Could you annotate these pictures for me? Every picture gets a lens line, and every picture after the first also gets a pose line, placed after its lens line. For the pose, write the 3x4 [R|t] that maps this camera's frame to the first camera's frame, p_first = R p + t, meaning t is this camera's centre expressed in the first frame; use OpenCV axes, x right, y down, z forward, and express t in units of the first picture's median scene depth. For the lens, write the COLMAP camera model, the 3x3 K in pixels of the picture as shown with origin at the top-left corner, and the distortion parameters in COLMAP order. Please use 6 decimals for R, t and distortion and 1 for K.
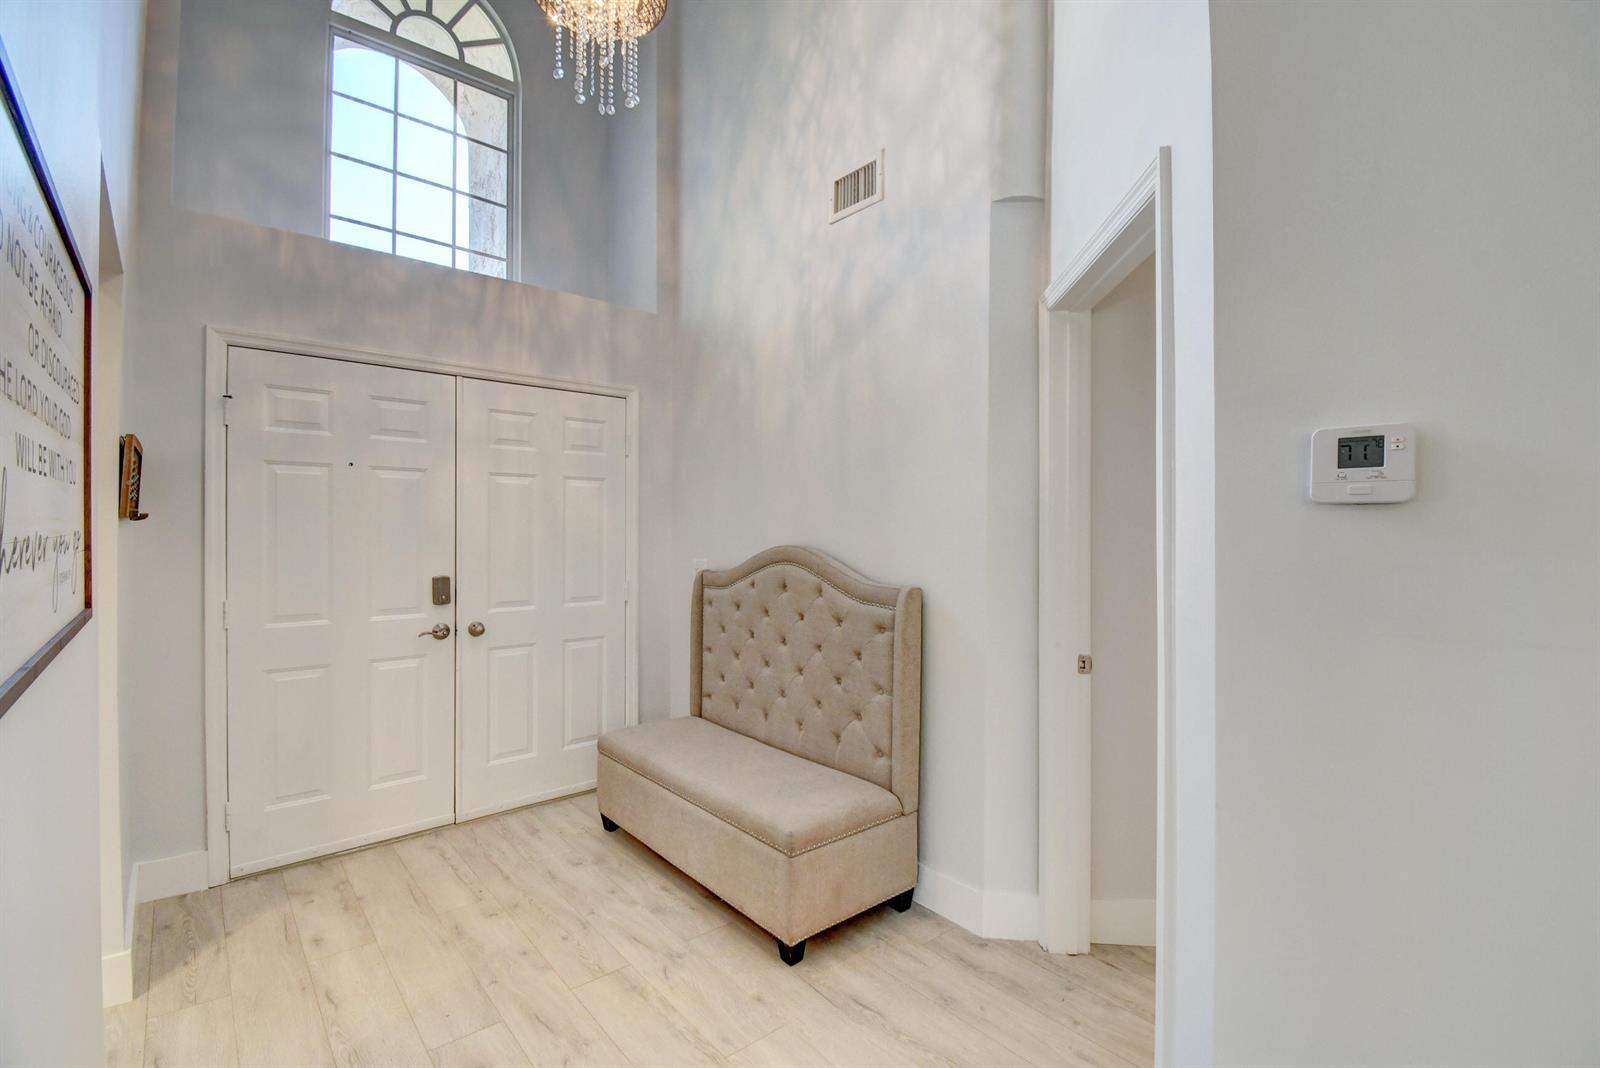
lens RADIAL K [[718.5, 0, 800.0], [0, 718.5, 534.3], [0, 0, 1]] dist [0.003785, -0.012893]
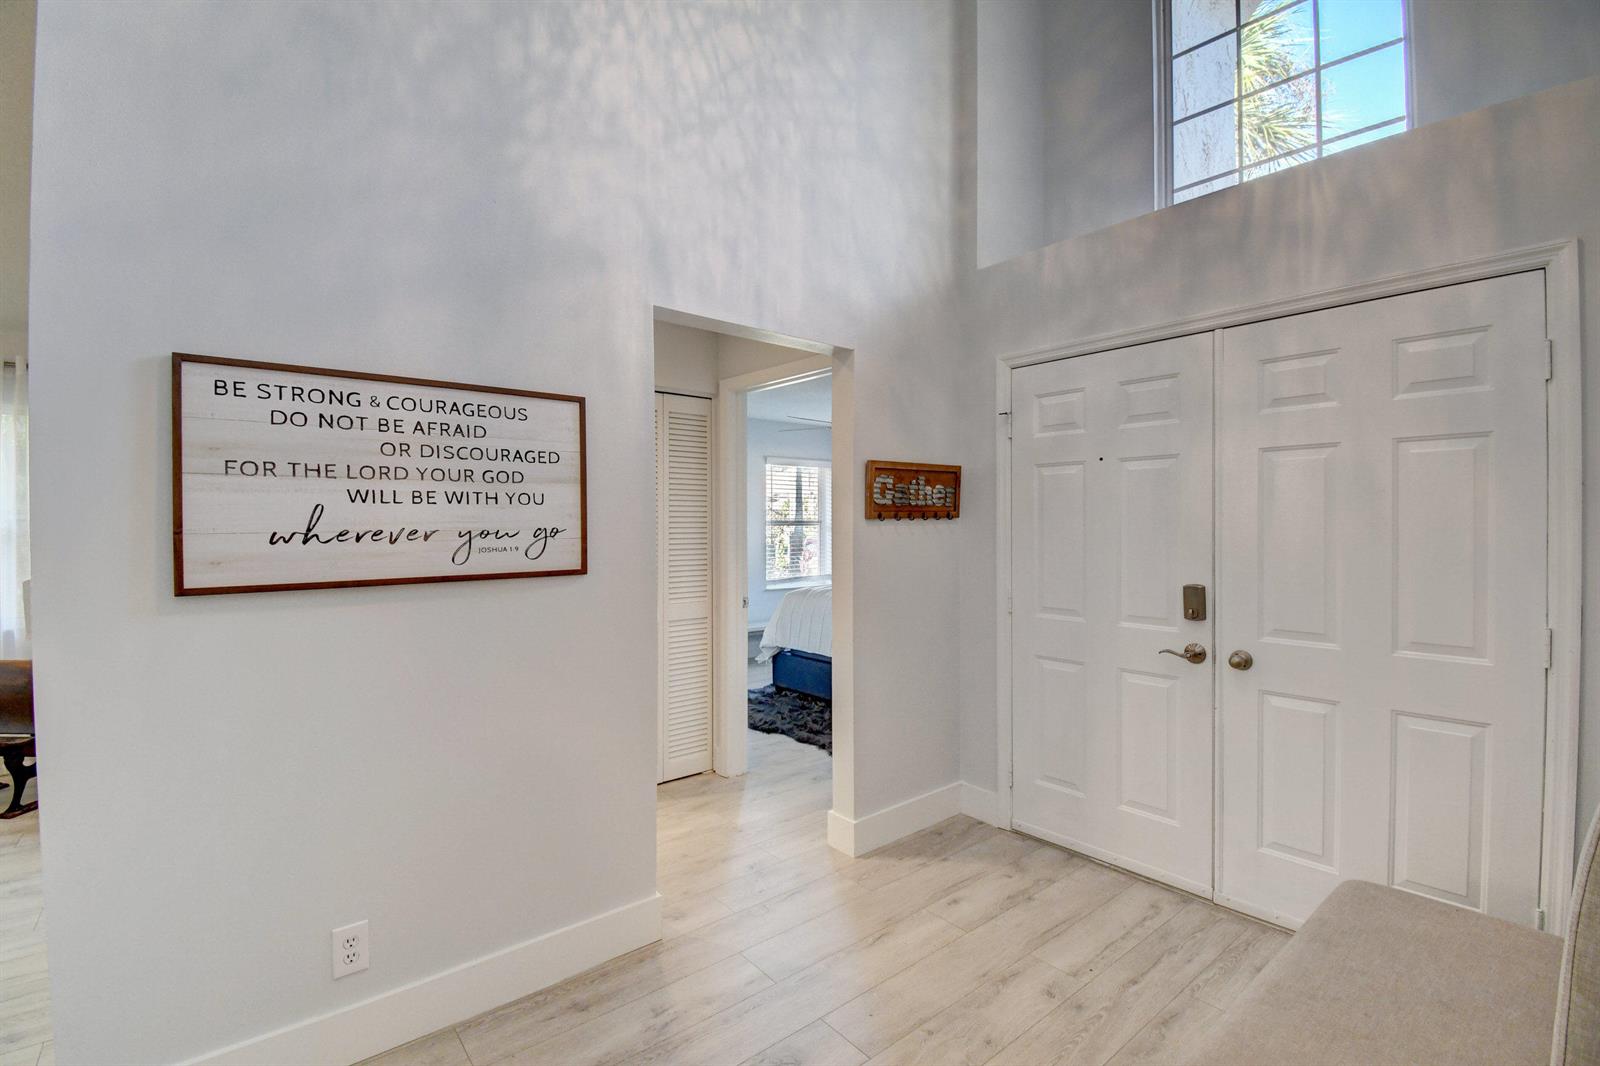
lens RADIAL K [[718.5, 0, 791.8], [0, 718.5, 529.3], [0, 0, 1]] dist [0.003785, -0.012893]
pose [[-0.028484, 0.005653, -0.999578, 0.333966], [-0.001322, 0.999983, 0.005693, -0.008668], [0.999593, 0.001484, -0.028476, 0.598430]]
